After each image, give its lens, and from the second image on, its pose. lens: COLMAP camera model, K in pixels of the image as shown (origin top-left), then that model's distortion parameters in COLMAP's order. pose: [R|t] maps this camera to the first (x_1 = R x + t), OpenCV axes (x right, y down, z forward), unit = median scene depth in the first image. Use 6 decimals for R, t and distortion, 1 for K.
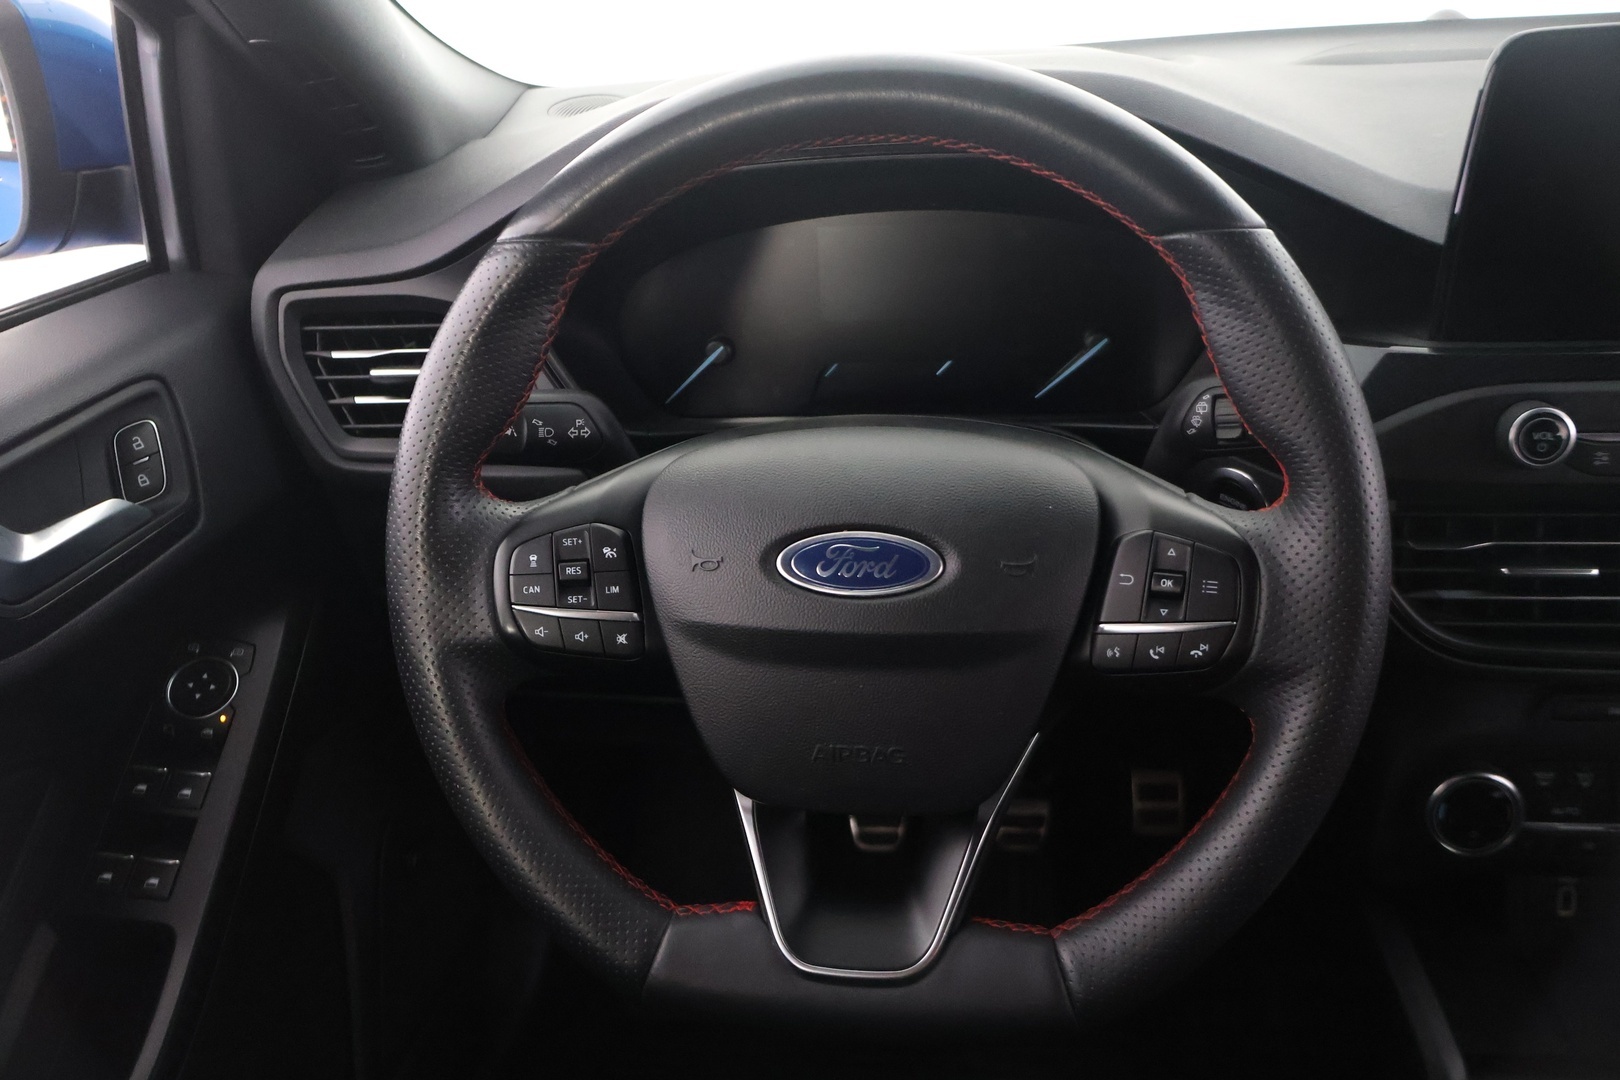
lens RADIAL K [[1349.4, 0, 802.6], [0, 1349.4, 532.4], [0, 0, 1]] dist [0.019297, 0.001857]
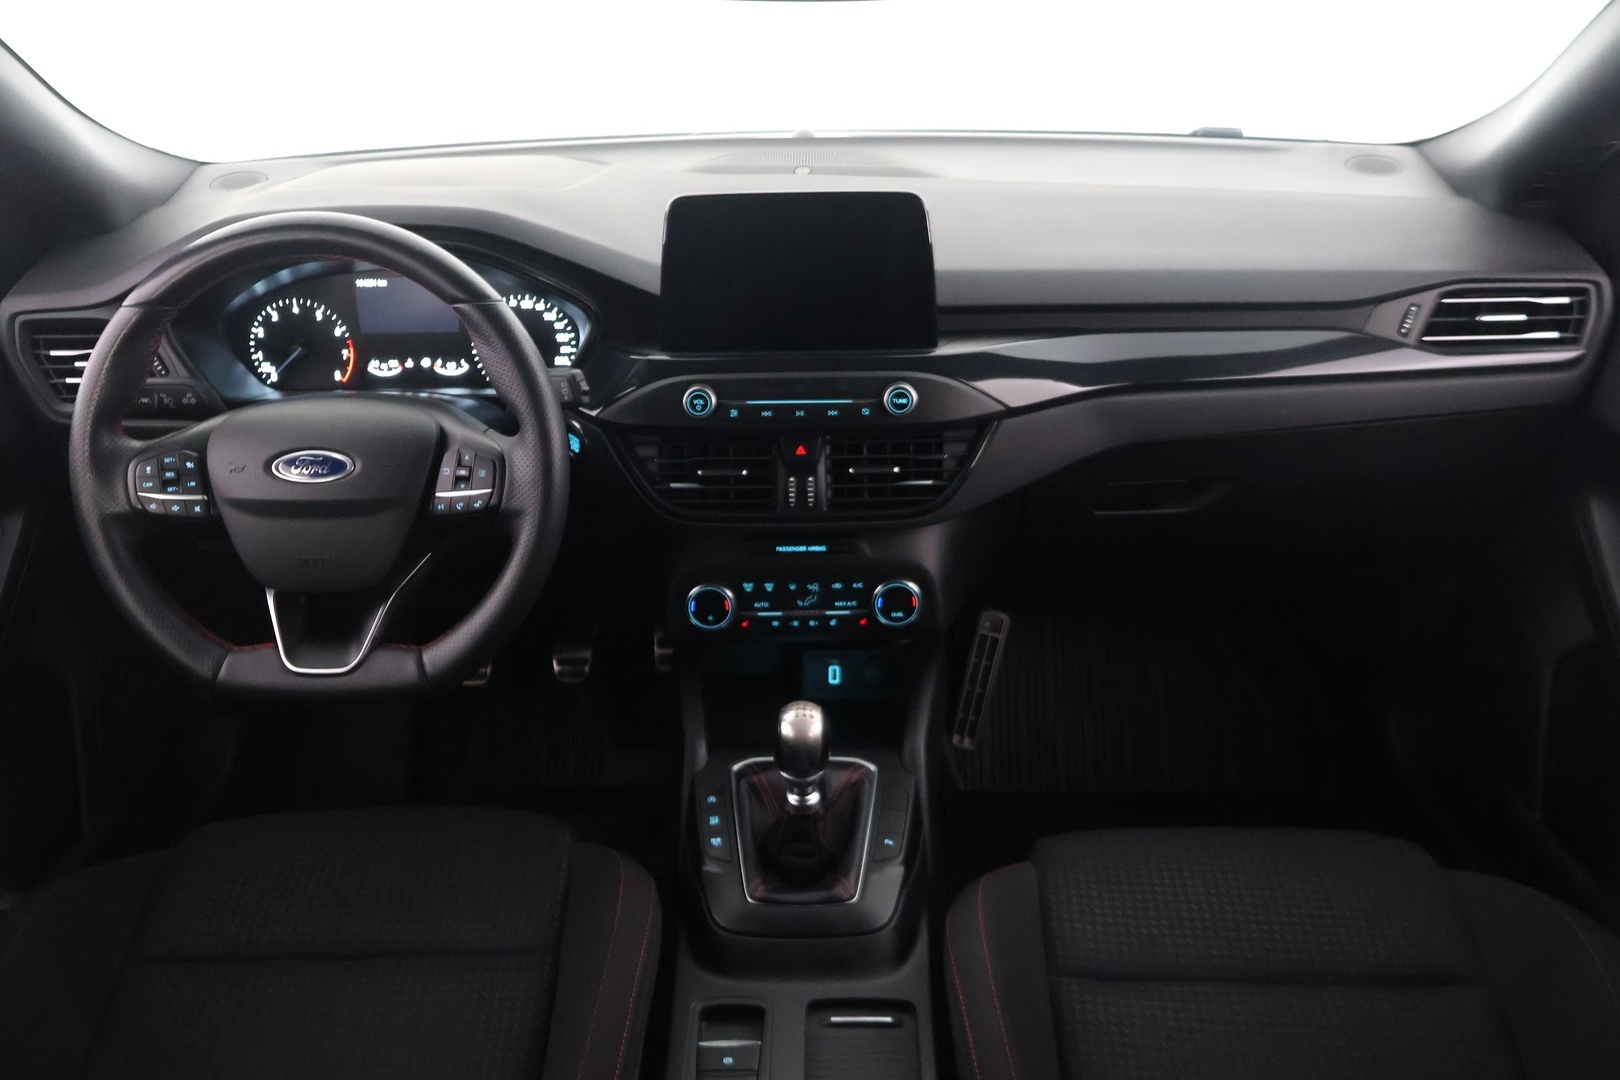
lens RADIAL K [[1349.4, 0, 802.3], [0, 1349.4, 556.2], [0, 0, 1]] dist [0.019297, 0.001857]
pose [[0.993238, -0.018267, 0.114653, 0.532227], [0.013372, 0.998972, 0.043322, 0.078732], [-0.115326, -0.041496, 0.992461, -1.087892]]
